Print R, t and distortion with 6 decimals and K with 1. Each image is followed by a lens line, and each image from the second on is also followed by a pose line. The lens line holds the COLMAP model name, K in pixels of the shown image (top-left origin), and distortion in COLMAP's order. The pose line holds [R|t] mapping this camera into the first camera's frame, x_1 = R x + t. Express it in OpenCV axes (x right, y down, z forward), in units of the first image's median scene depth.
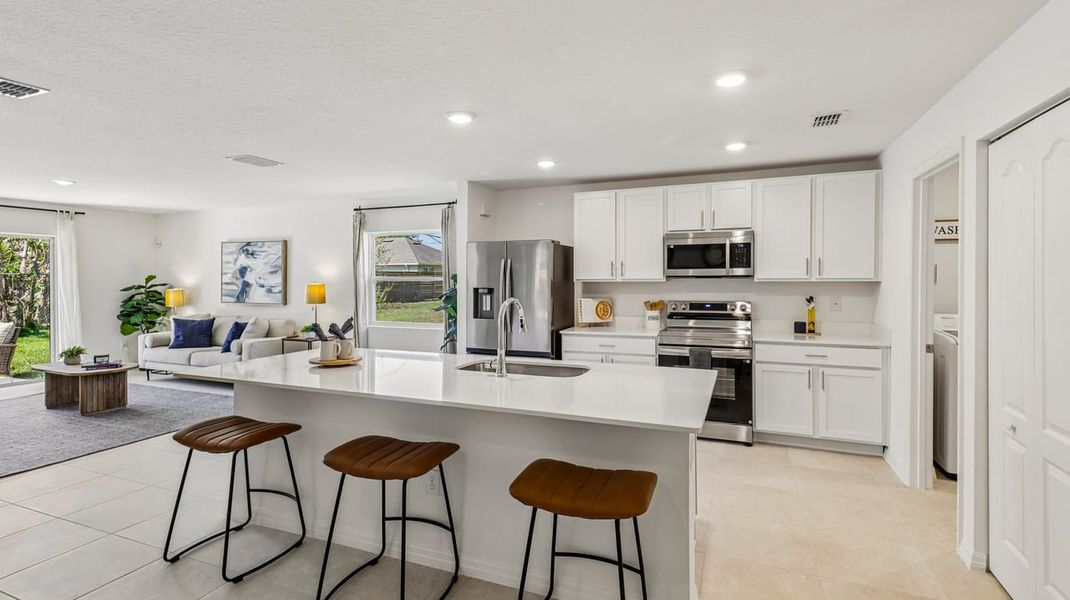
lens RADIAL K [[502.8, 0, 531.9], [0, 502.8, 278.8], [0, 0, 1]] dist [0.036060, -0.015827]
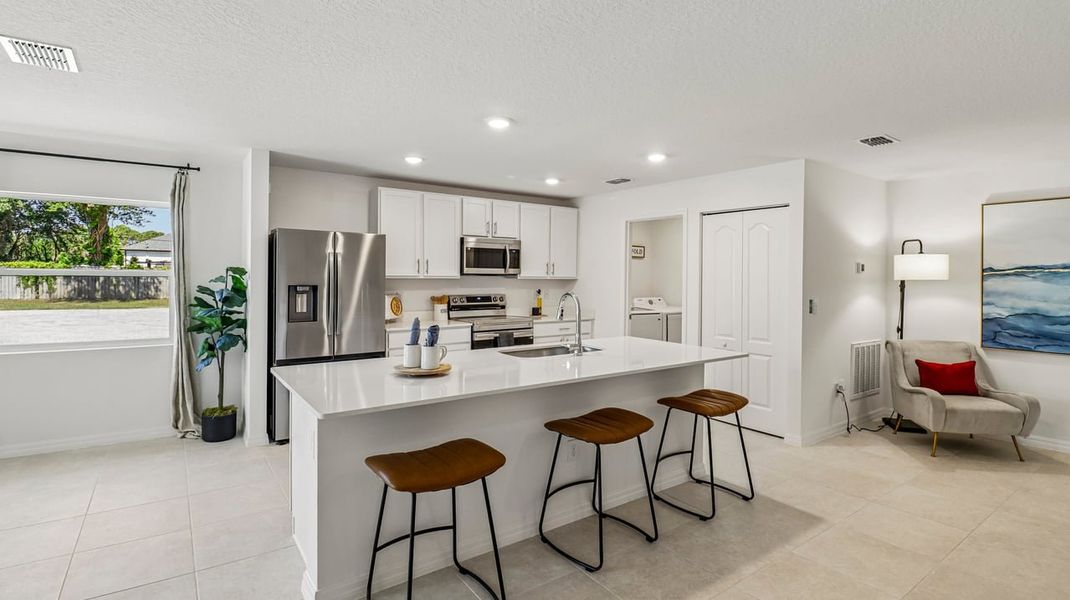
lens RADIAL K [[512.1, 0, 530.9], [0, 512.1, 279.5], [0, 0, 1]] dist [-0.005249, -0.000953]
pose [[0.534608, 0.003805, 0.845092, -0.485462], [-0.011741, 0.999927, 0.002926, 0.001724], [-0.845019, -0.011486, 0.534613, 0.175775]]
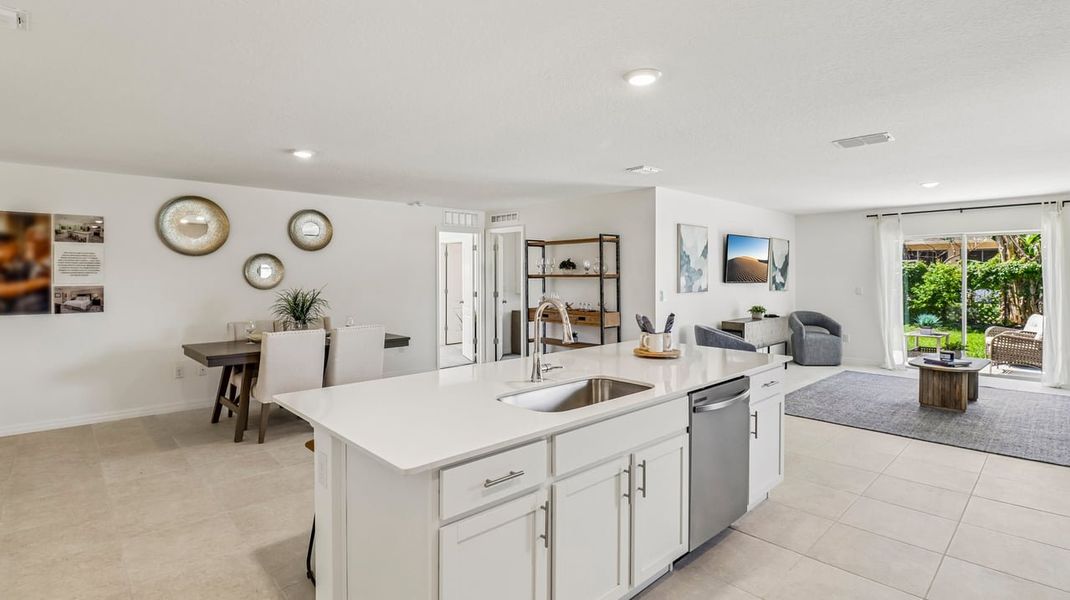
lens RADIAL K [[512.1, 0, 530.9], [0, 512.1, 279.5], [0, 0, 1]] dist [-0.005249, -0.000953]
pose [[-0.415875, 0.010027, -0.909367, 0.329182], [-0.001694, 0.999929, 0.011801, -0.001695], [0.909420, 0.006448, -0.415828, 0.564114]]
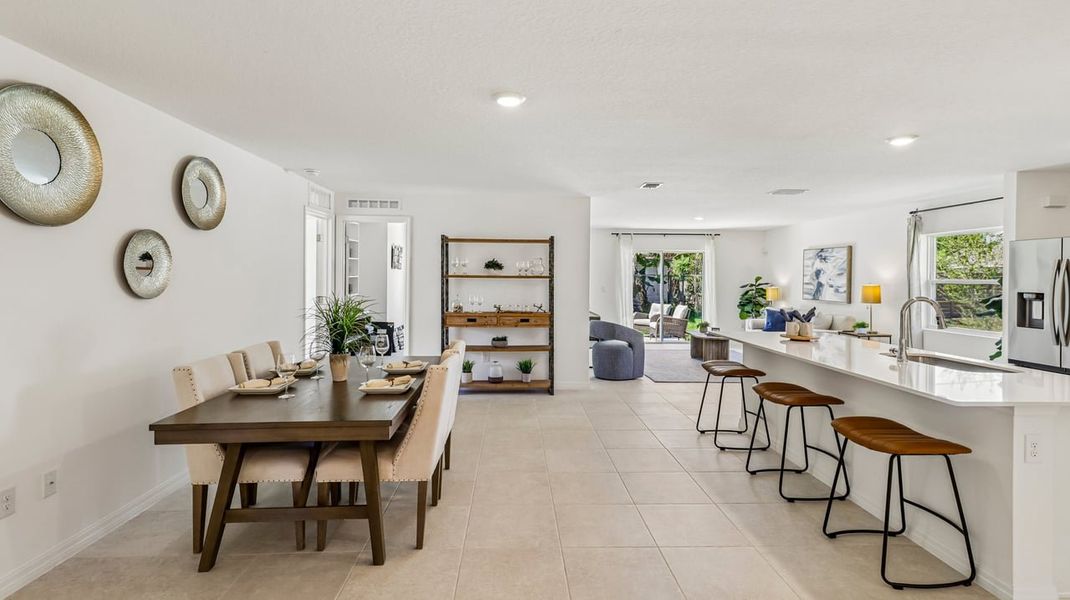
lens RADIAL K [[512.1, 0, 530.9], [0, 512.1, 279.5], [0, 0, 1]] dist [-0.005249, -0.000953]
pose [[0.414871, 0.009831, -0.909827, 0.274599], [-0.013480, 0.999898, 0.004658, 0.002958], [0.909781, 0.010332, 0.414961, -0.122546]]
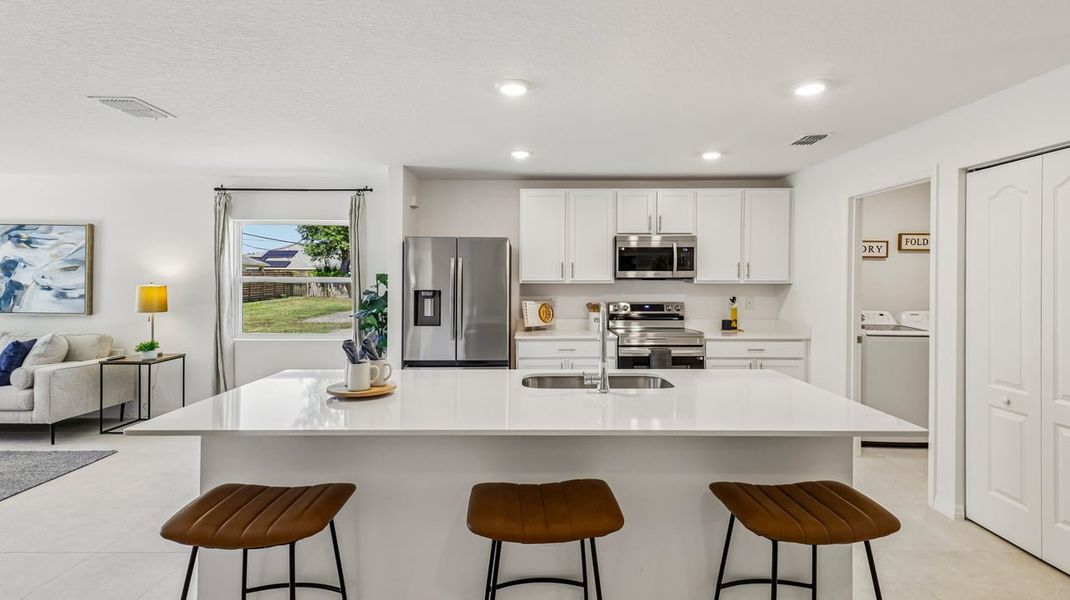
lens RADIAL K [[502.8, 0, 531.9], [0, 502.8, 278.8], [0, 0, 1]] dist [0.036060, -0.015827]
pose [[0.922786, 0.005640, 0.385271, -0.208829], [-0.004803, 0.999984, -0.003134, 0.000142], [-0.385282, 0.001042, 0.922798, 0.099331]]
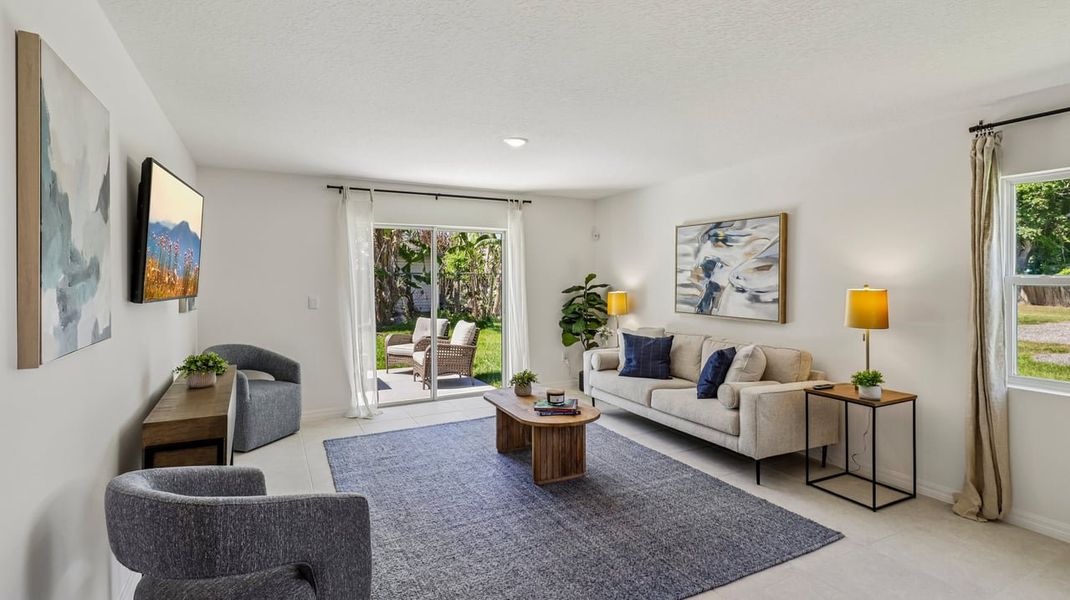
lens RADIAL K [[502.8, 0, 531.9], [0, 502.8, 278.8], [0, 0, 1]] dist [0.036060, -0.015827]
pose [[0.766802, 0.003355, -0.641875, -0.366865], [-0.002347, 0.999994, 0.002424, -0.001081], [0.641879, -0.000352, 0.766806, 0.393054]]
